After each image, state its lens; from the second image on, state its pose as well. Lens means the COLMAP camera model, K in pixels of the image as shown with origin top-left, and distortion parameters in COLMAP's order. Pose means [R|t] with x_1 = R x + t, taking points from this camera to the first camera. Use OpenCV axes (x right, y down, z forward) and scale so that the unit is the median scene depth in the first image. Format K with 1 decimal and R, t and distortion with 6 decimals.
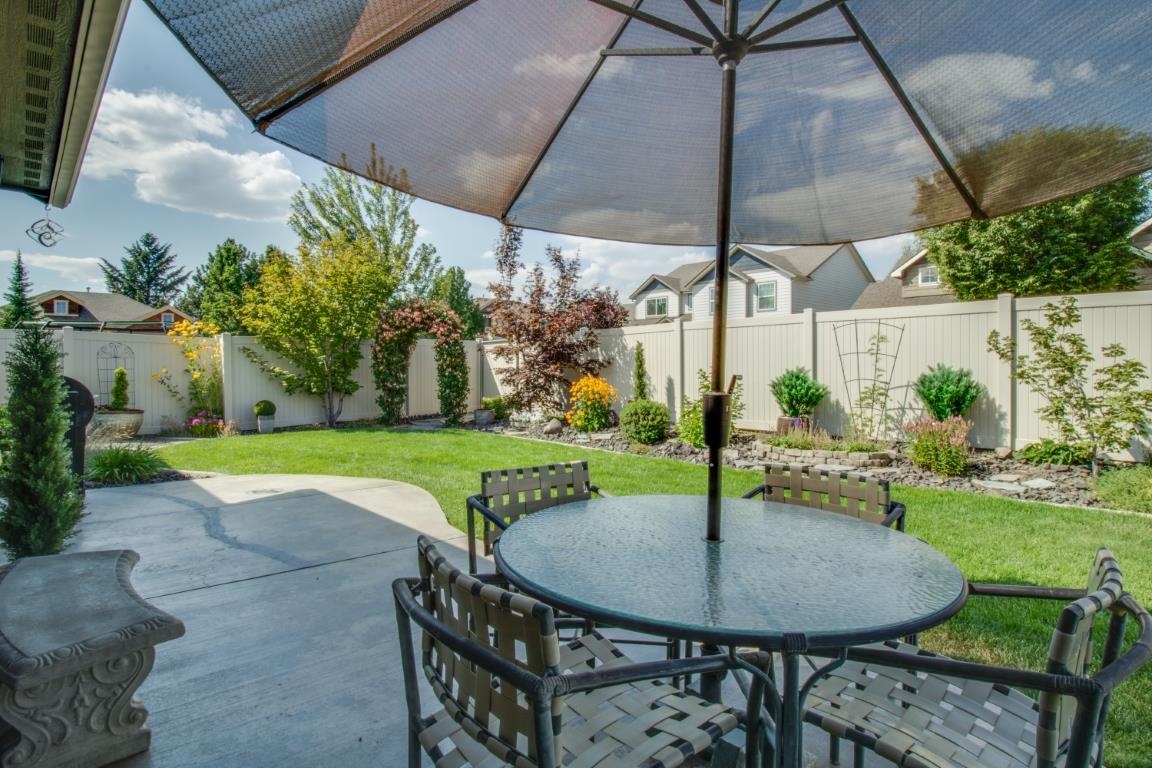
lens RADIAL K [[599.8, 0, 580.7], [0, 599.8, 382.9], [0, 0, 1]] dist [0.012325, -0.008510]
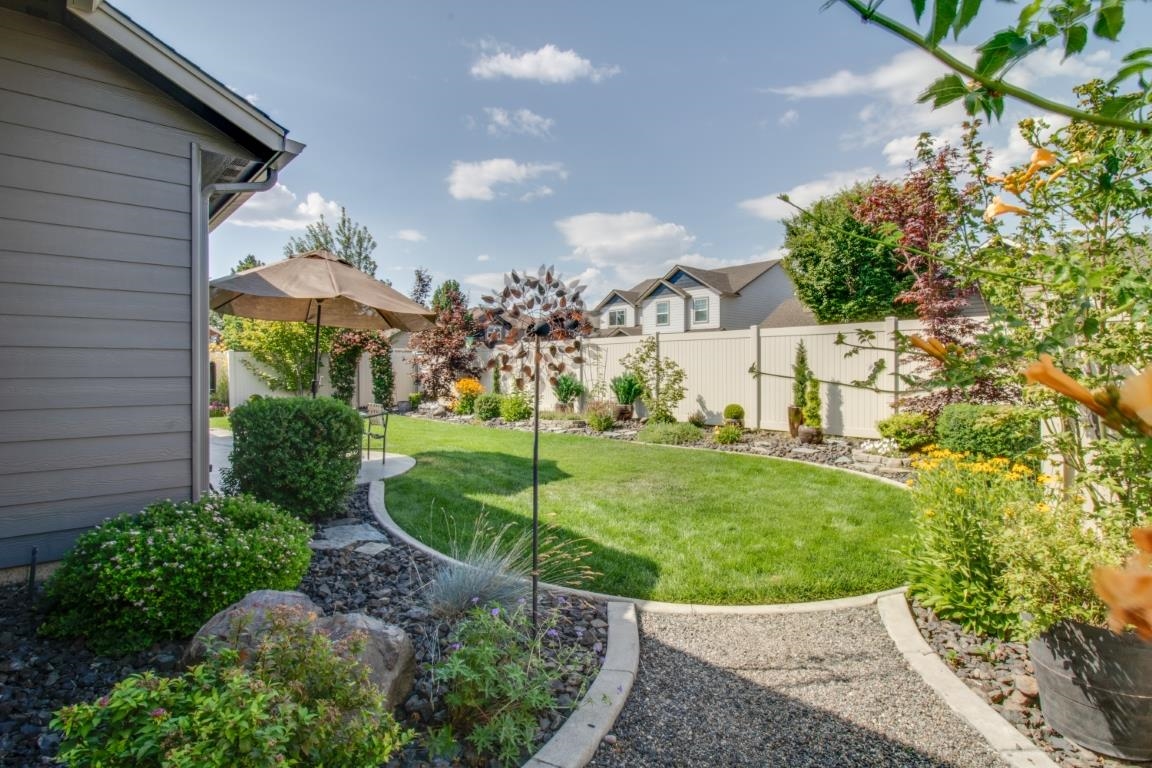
lens RADIAL K [[599.8, 0, 571.7], [0, 599.8, 377.1], [0, 0, 1]] dist [0.012325, -0.008510]
pose [[0.999157, -0.000022, -0.041060, 0.229417], [-0.000671, 0.999857, -0.016874, 0.007349], [0.041054, 0.016887, 0.999014, -0.332473]]
